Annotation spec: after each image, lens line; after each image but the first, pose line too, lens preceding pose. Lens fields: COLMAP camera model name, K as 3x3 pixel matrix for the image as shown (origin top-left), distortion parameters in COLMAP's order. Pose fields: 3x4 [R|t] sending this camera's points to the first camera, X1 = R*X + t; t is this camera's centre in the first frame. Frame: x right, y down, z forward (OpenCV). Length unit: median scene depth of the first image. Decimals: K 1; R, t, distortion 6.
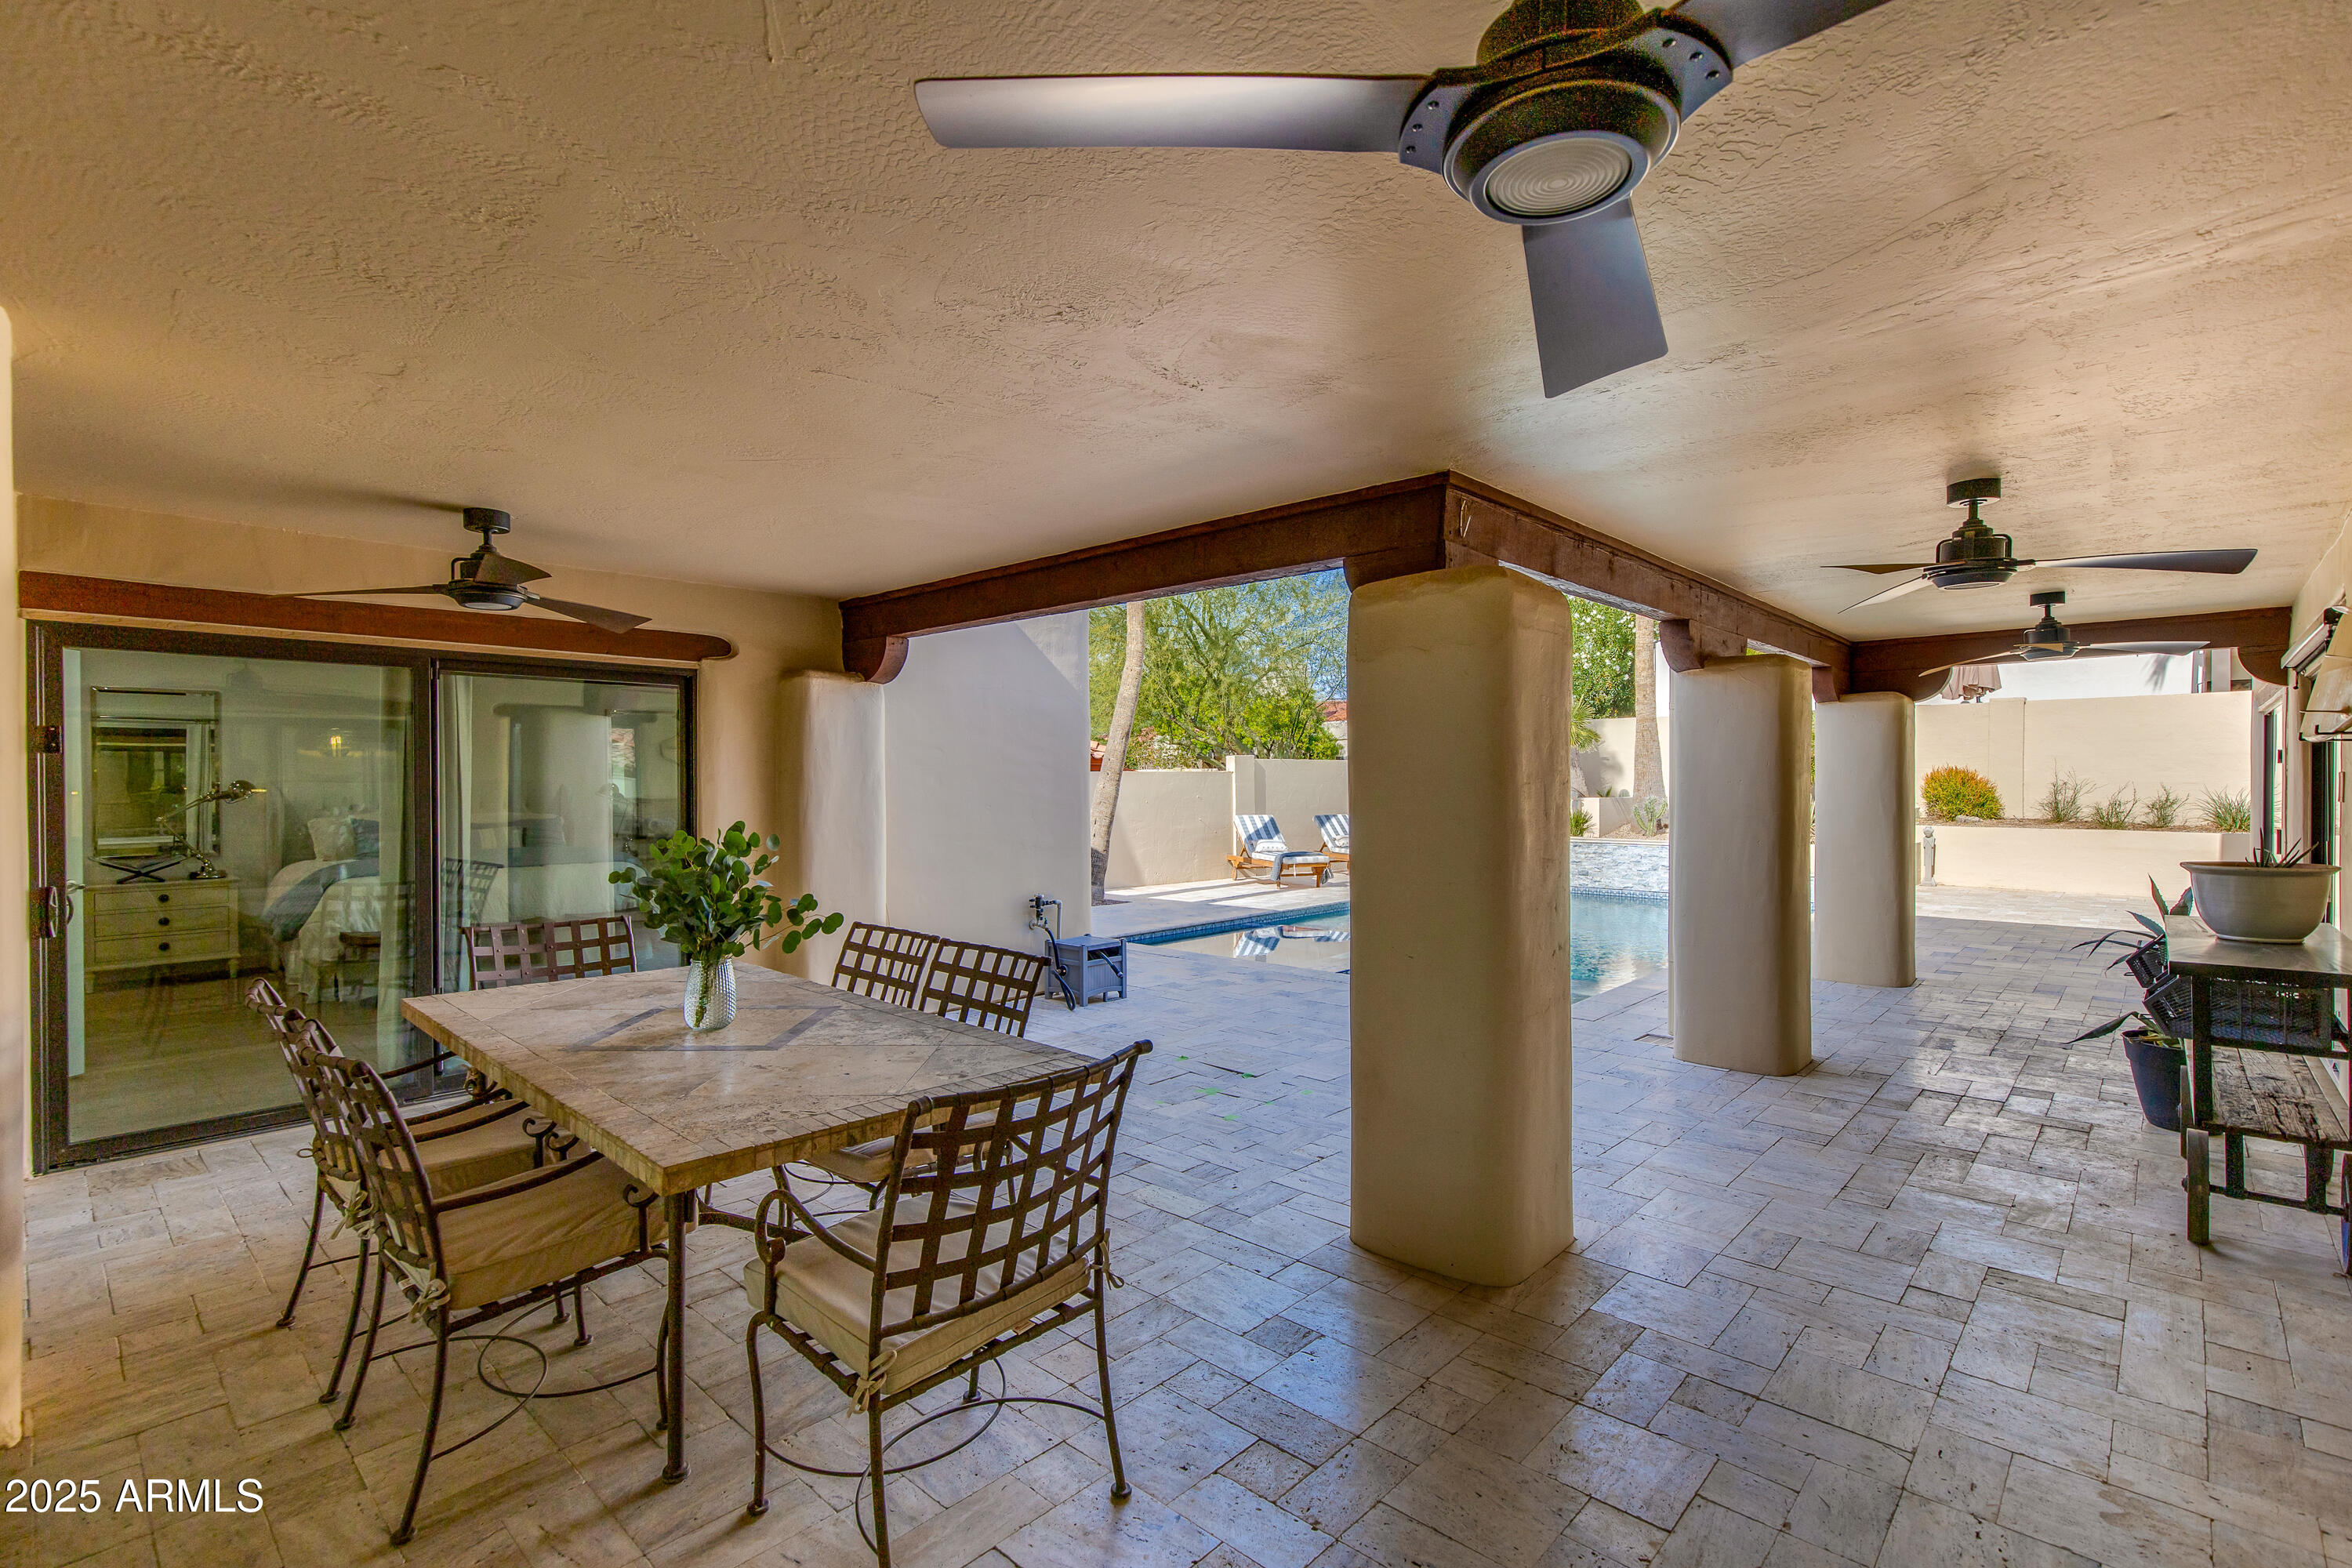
lens RADIAL K [[1078.3, 0, 1176.0], [0, 1078.3, 784.0], [0, 0, 1]] dist [0.005003, 0.000134]
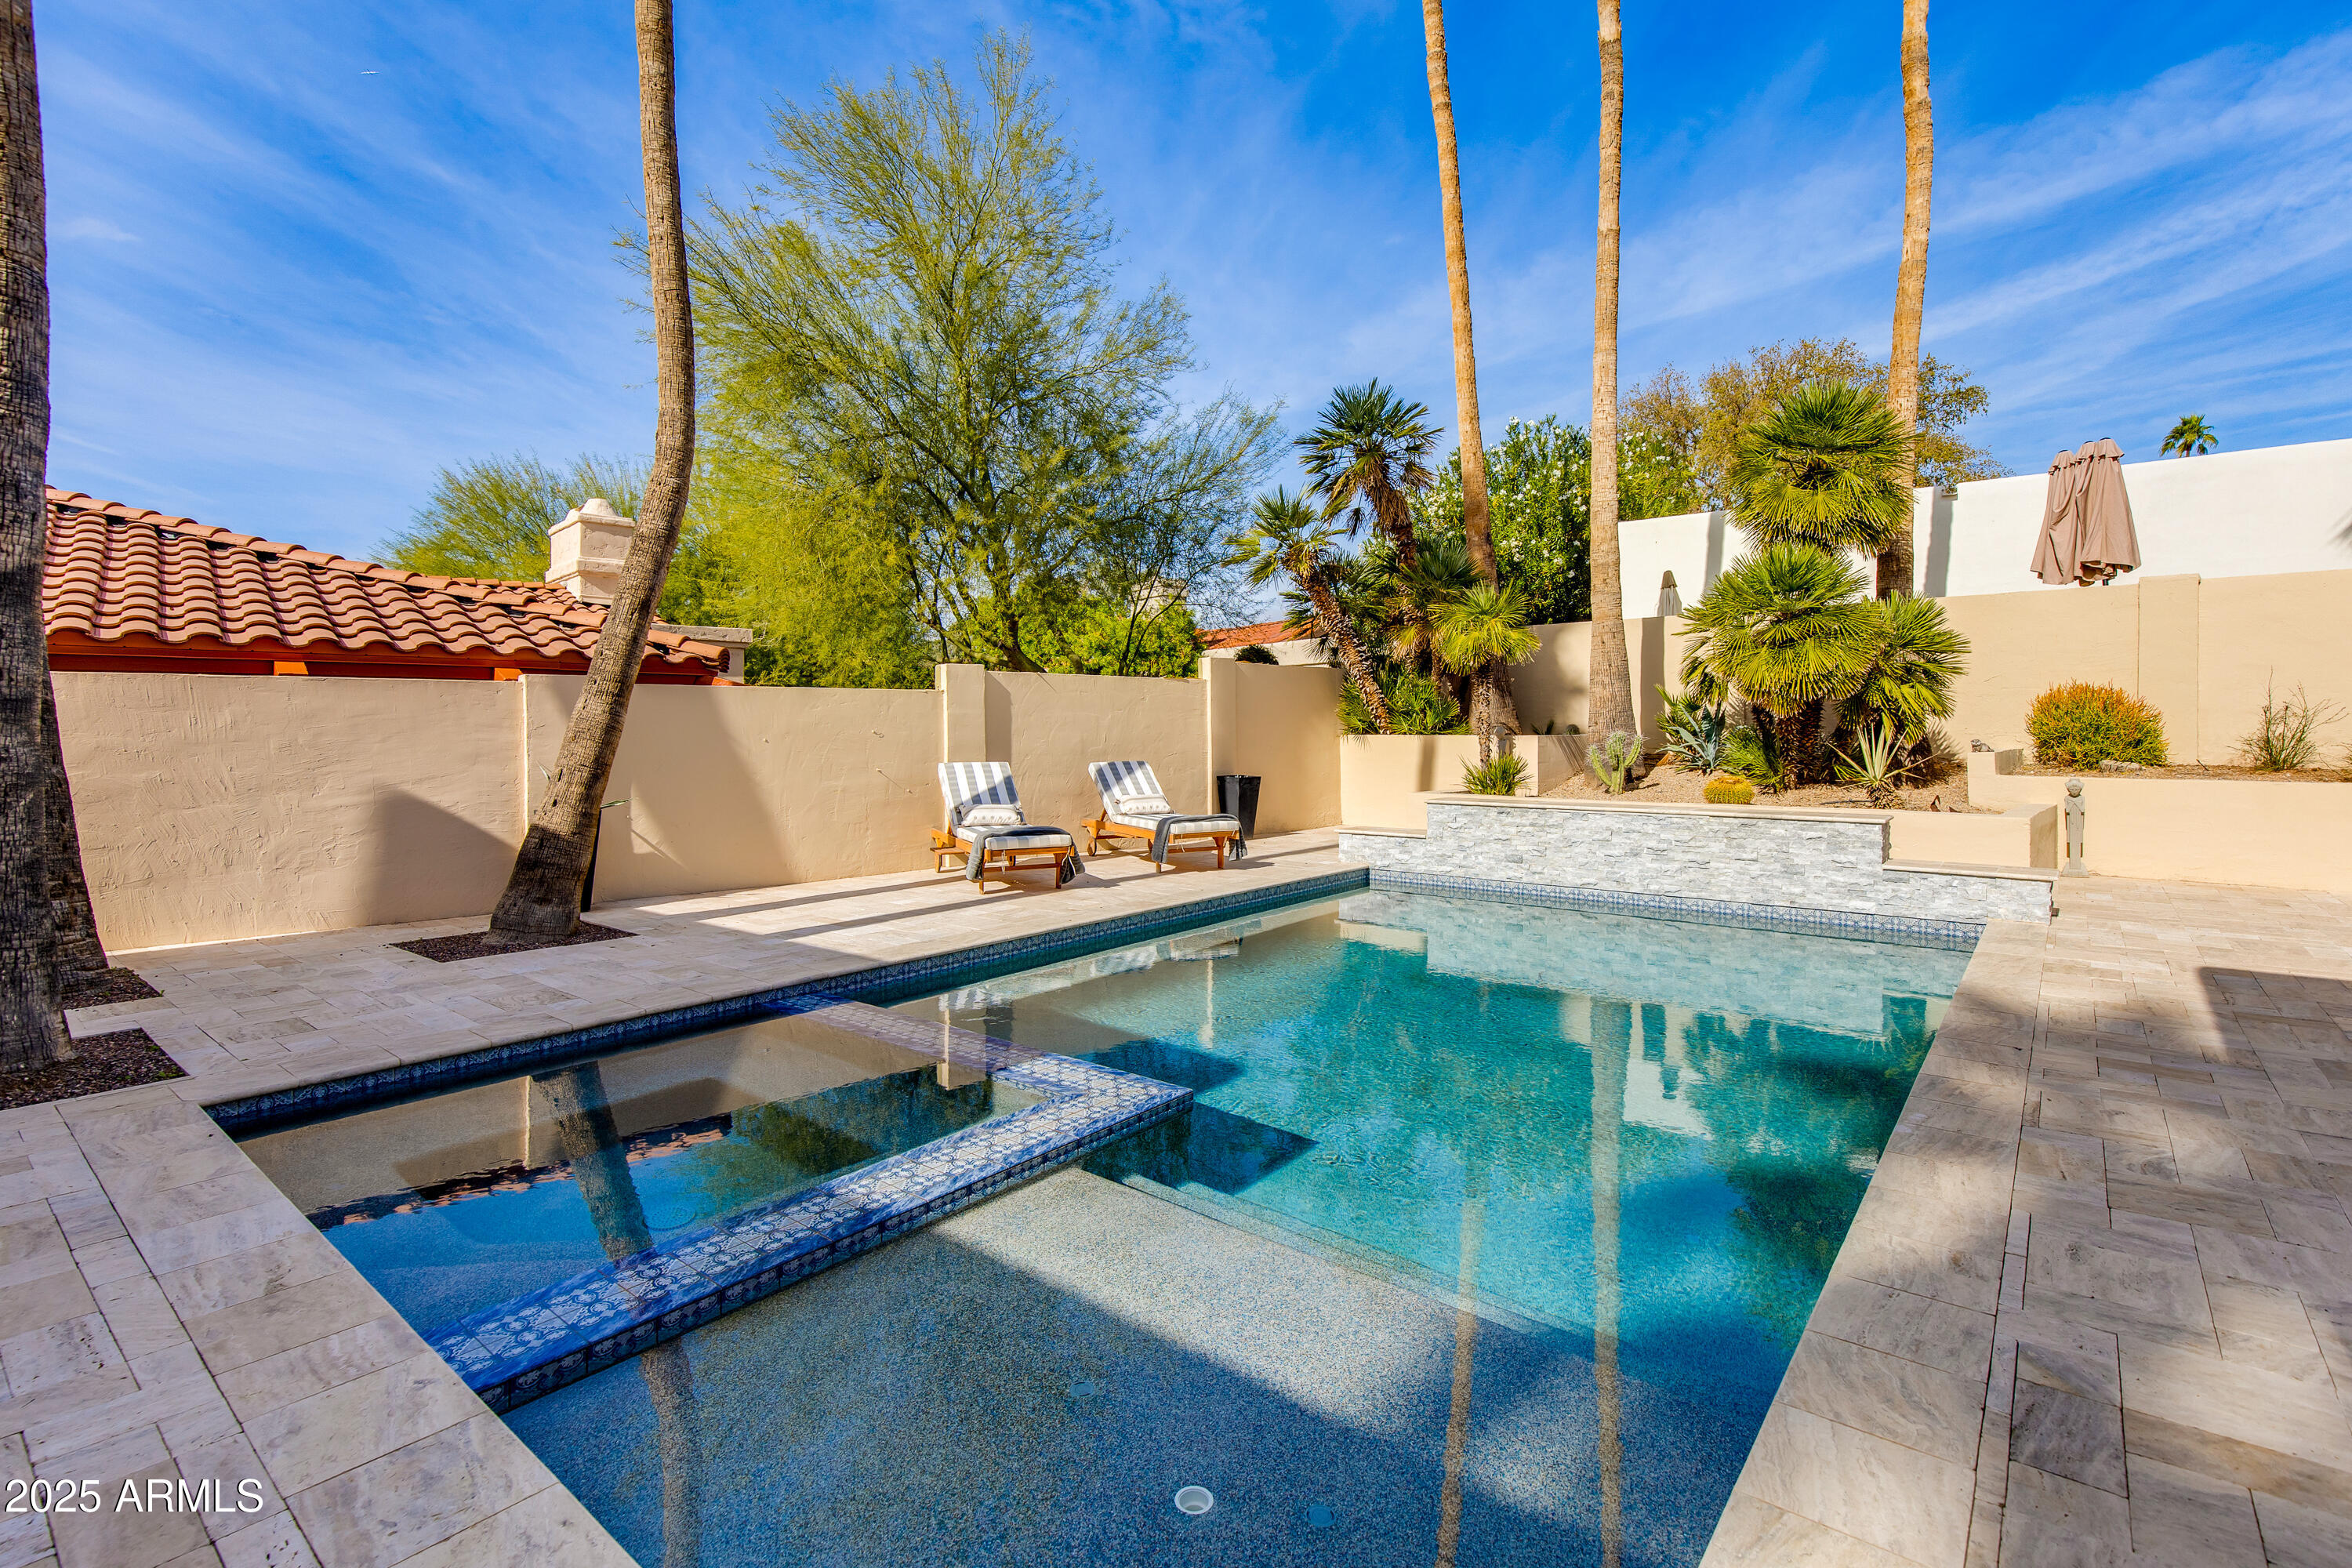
lens RADIAL K [[1078.3, 0, 1176.0], [0, 1078.3, 784.0], [0, 0, 1]] dist [0.005003, 0.000134]
pose [[0.997910, -0.004923, 0.064430, 0.151343], [0.001804, 0.998828, 0.048374, 0.011752], [-0.064592, -0.048157, 0.996749, 0.416584]]
